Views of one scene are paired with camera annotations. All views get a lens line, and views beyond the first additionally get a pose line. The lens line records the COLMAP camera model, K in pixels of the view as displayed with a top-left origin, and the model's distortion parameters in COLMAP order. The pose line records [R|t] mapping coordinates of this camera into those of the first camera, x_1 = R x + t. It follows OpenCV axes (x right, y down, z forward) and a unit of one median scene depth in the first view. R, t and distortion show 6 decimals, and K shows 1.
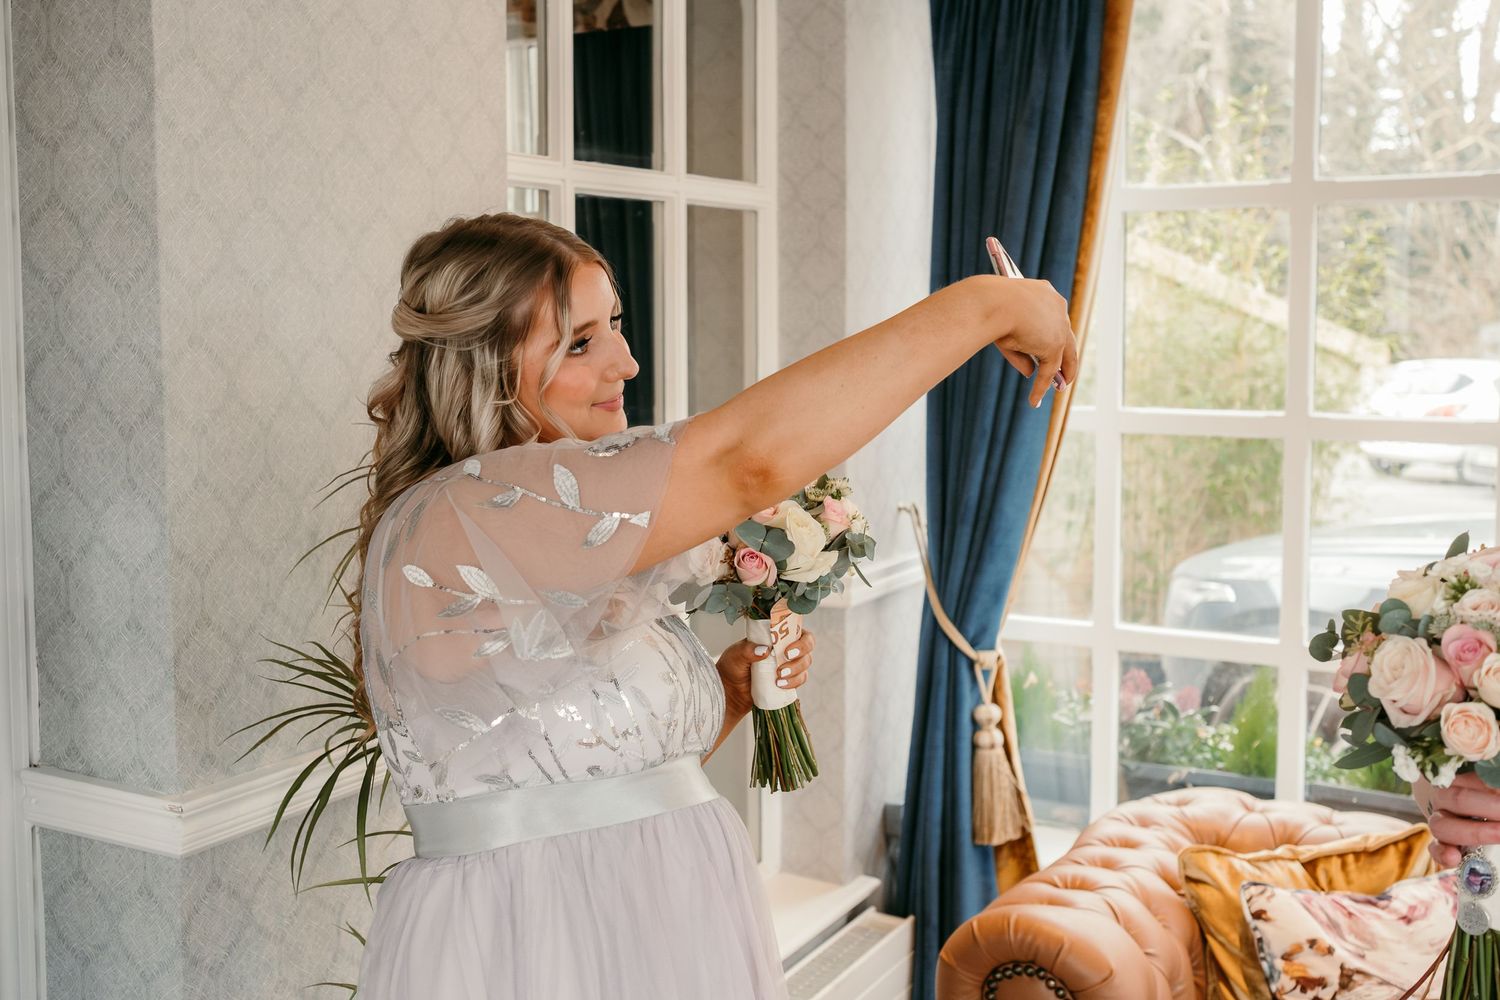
lens RADIAL K [[1678.6, 0, 792.5], [0, 1678.6, 442.0], [0, 0, 1]] dist [0.011355, 0.000000]
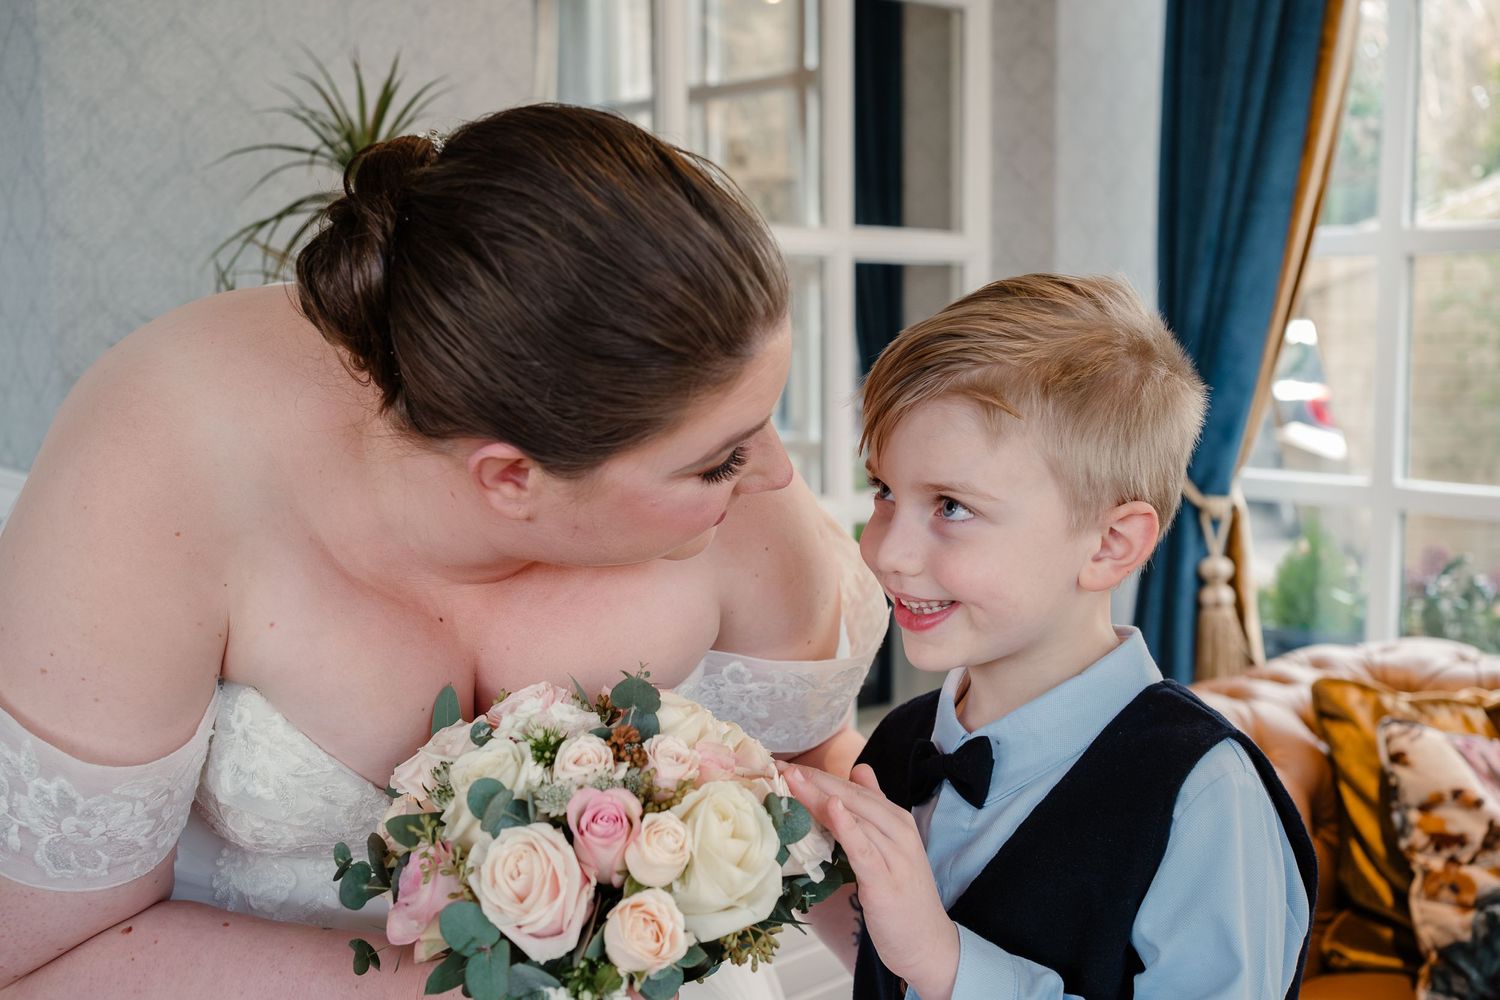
lens RADIAL K [[1678.6, 0, 656.6], [0, 1678.6, 418.9], [0, 0, 1]] dist [0.011355, 0.000000]
pose [[0.947801, 0.023574, -0.317988, 0.186602], [-0.013799, 0.999362, 0.032956, 0.093323], [0.318562, -0.026848, 0.947522, 0.120574]]
